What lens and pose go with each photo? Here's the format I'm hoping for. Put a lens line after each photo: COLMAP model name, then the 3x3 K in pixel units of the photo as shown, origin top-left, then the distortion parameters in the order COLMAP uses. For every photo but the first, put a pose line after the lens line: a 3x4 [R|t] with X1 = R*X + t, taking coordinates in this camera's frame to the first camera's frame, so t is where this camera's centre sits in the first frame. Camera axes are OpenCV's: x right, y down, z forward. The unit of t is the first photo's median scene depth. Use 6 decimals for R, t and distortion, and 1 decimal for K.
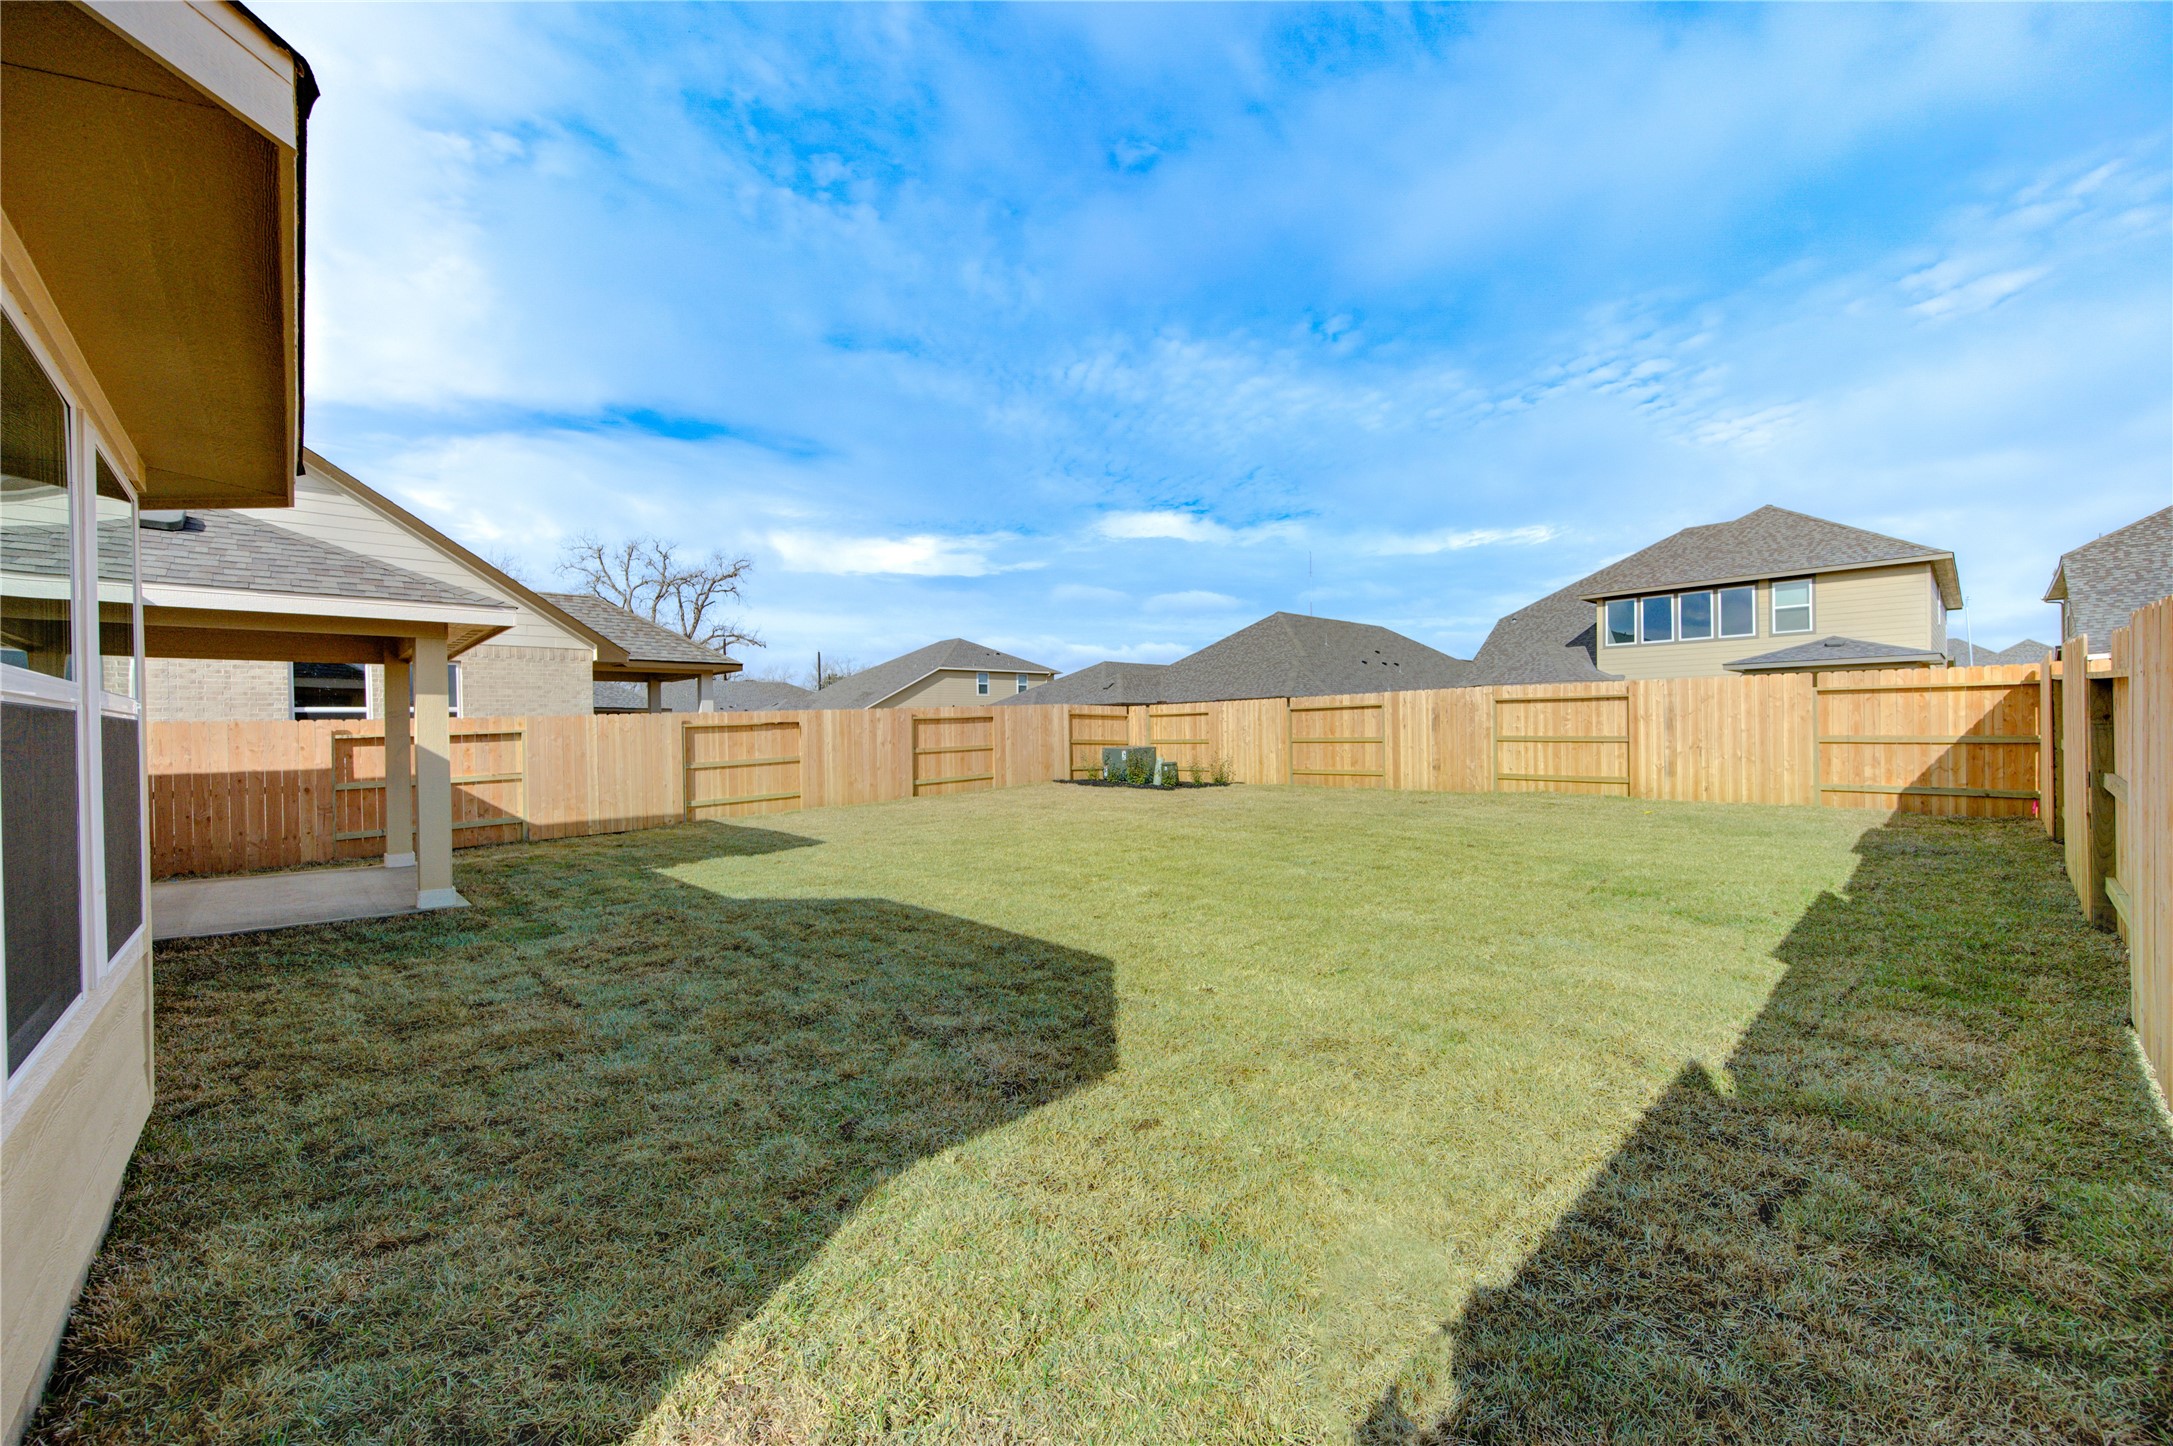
lens RADIAL K [[853.6, 0, 1071.0], [0, 853.6, 728.3], [0, 0, 1]] dist [0.008774, -0.000220]
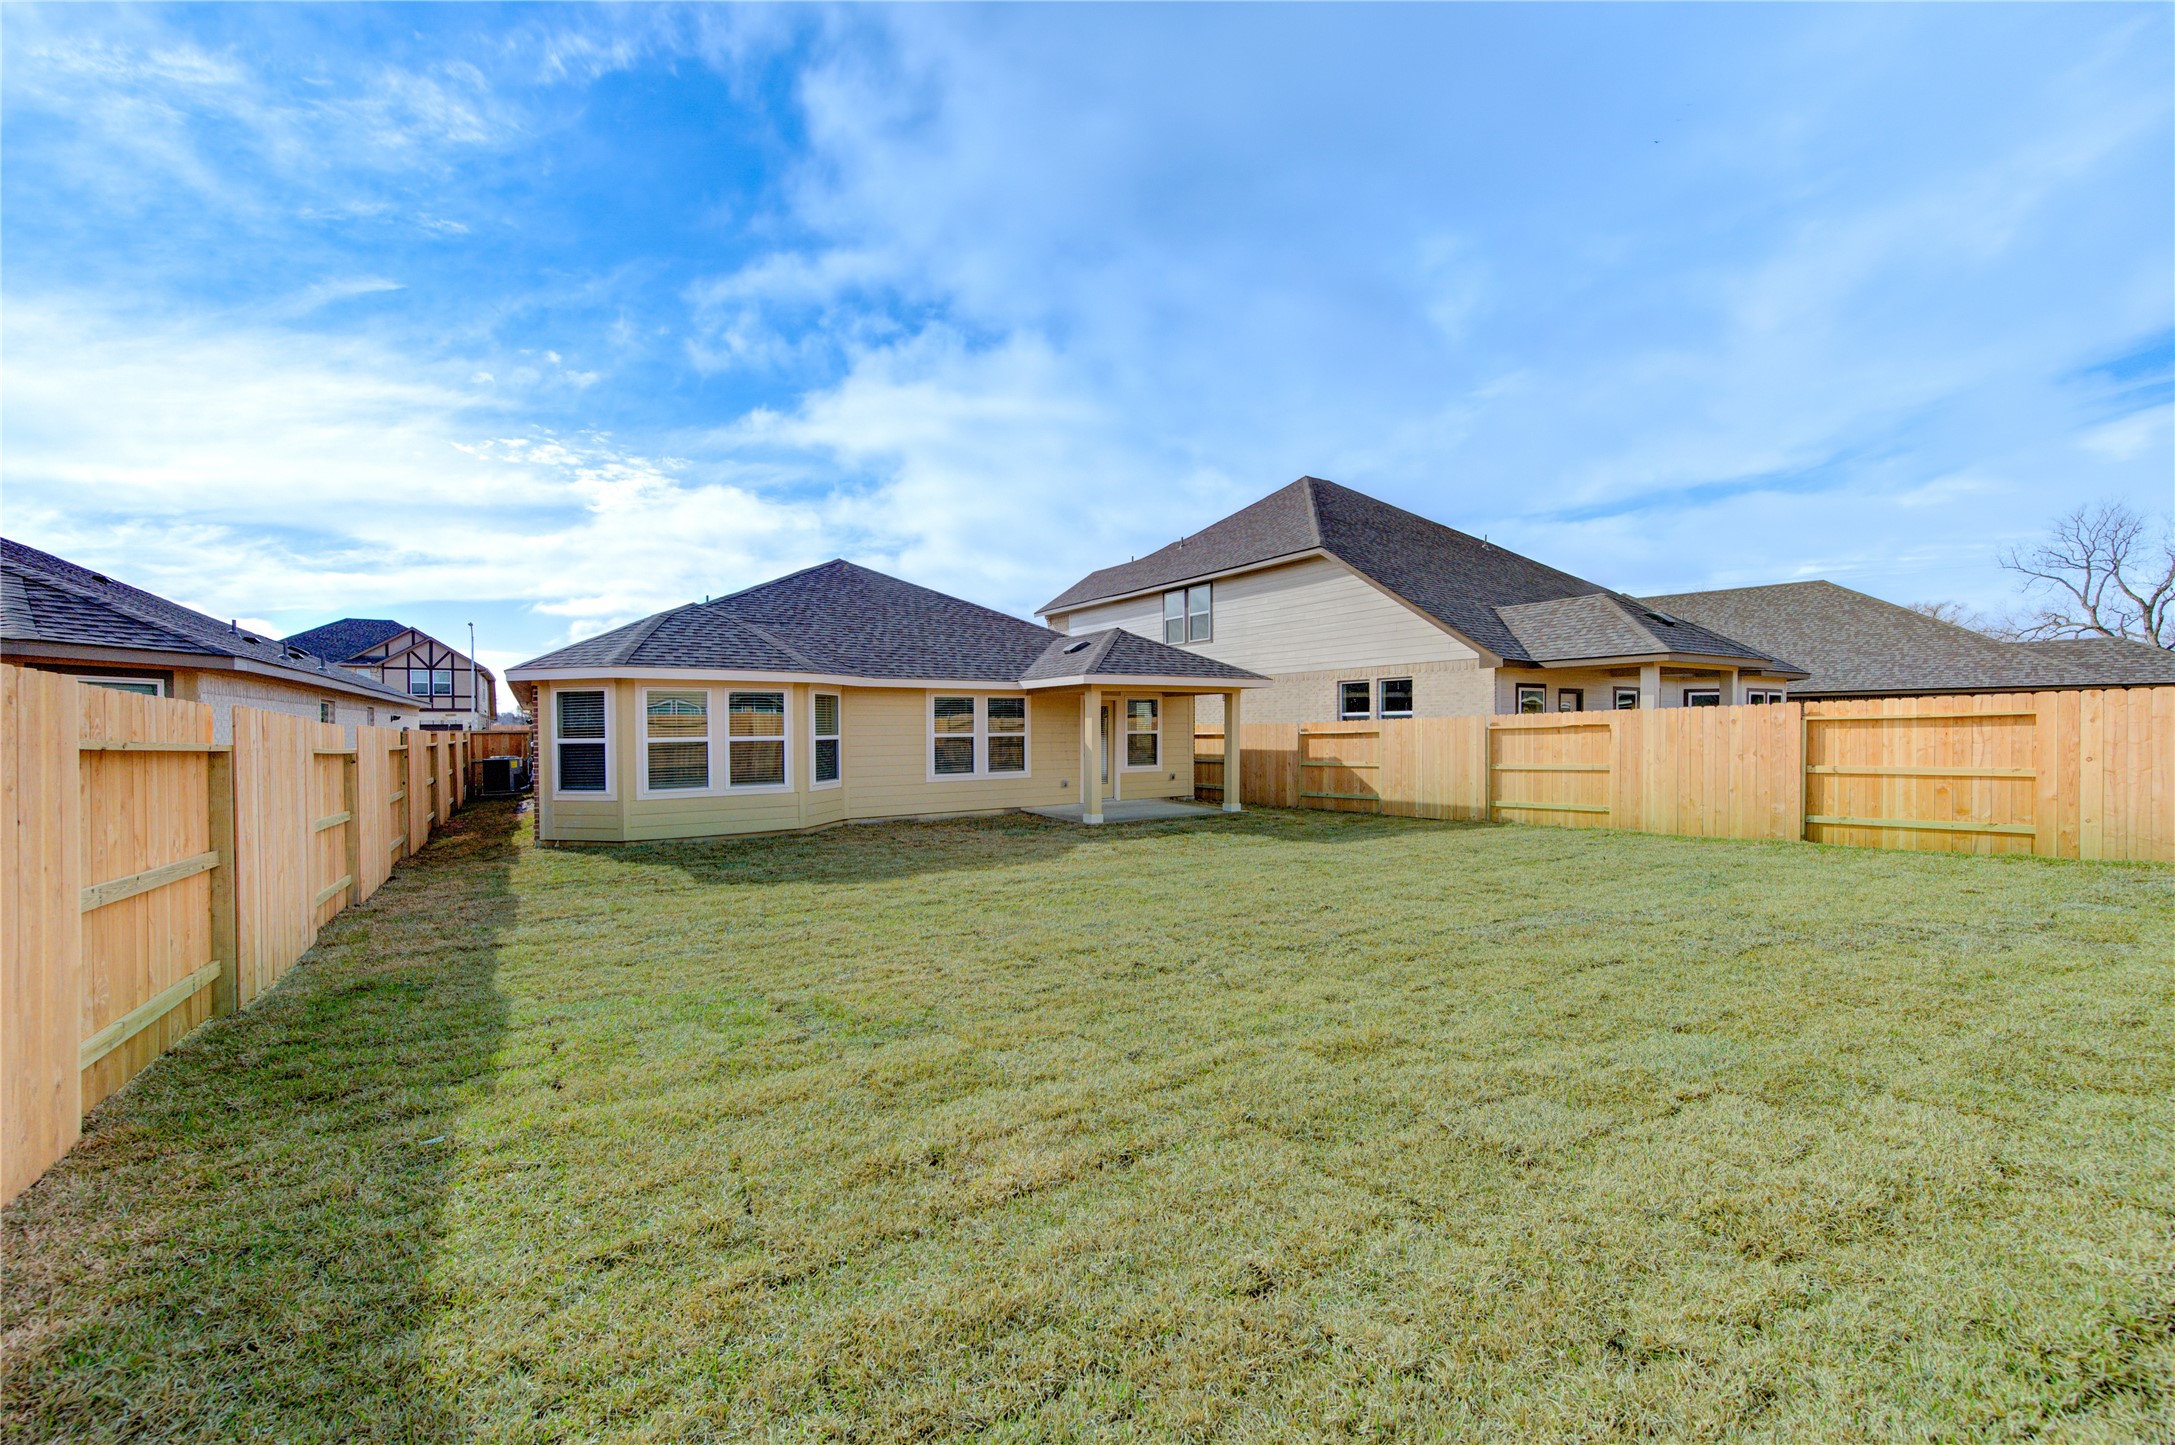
lens RADIAL K [[854.3, 0, 1088.4], [0, 854.3, 733.3], [0, 0, 1]] dist [0.008774, -0.000220]
pose [[-0.192891, 0.029556, -0.980775, 0.653541], [0.013012, 0.999535, 0.027562, -0.030663], [0.981134, -0.007446, -0.193186, 0.693839]]
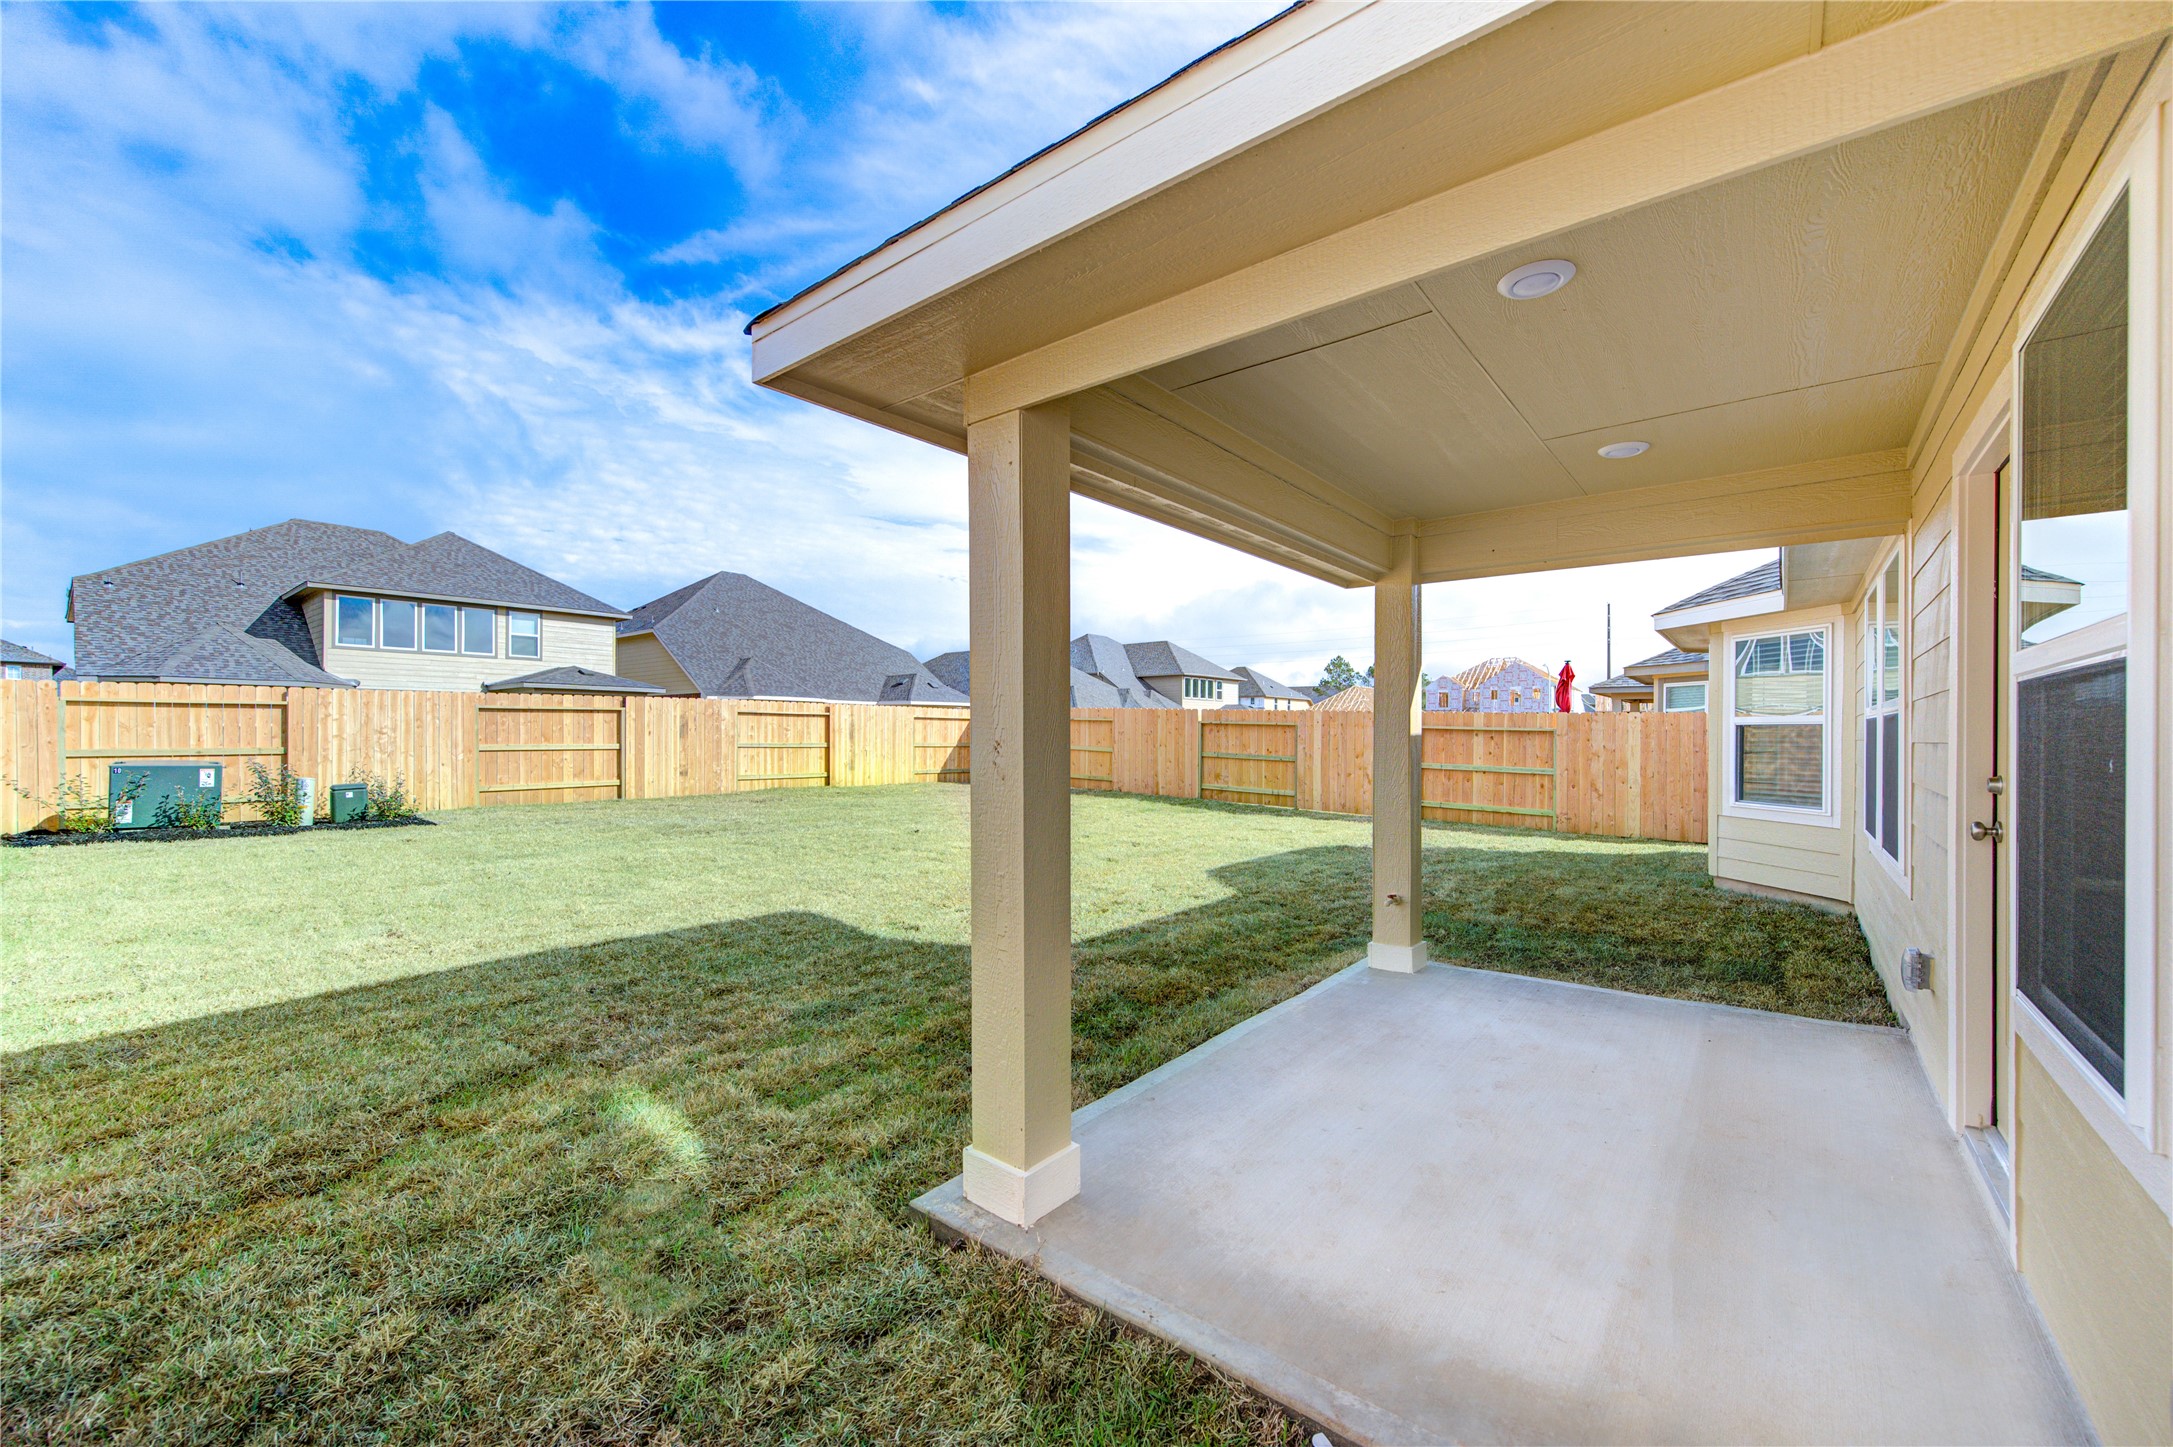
lens RADIAL K [[856.2, 0, 1085.7], [0, 856.2, 727.3], [0, 0, 1]] dist [0.000756, 0.000050]
pose [[-0.133926, 0.026354, 0.990641, -0.678820], [-0.004640, 0.999619, -0.027220, 0.016841], [-0.990980, -0.008242, -0.133753, 0.684871]]
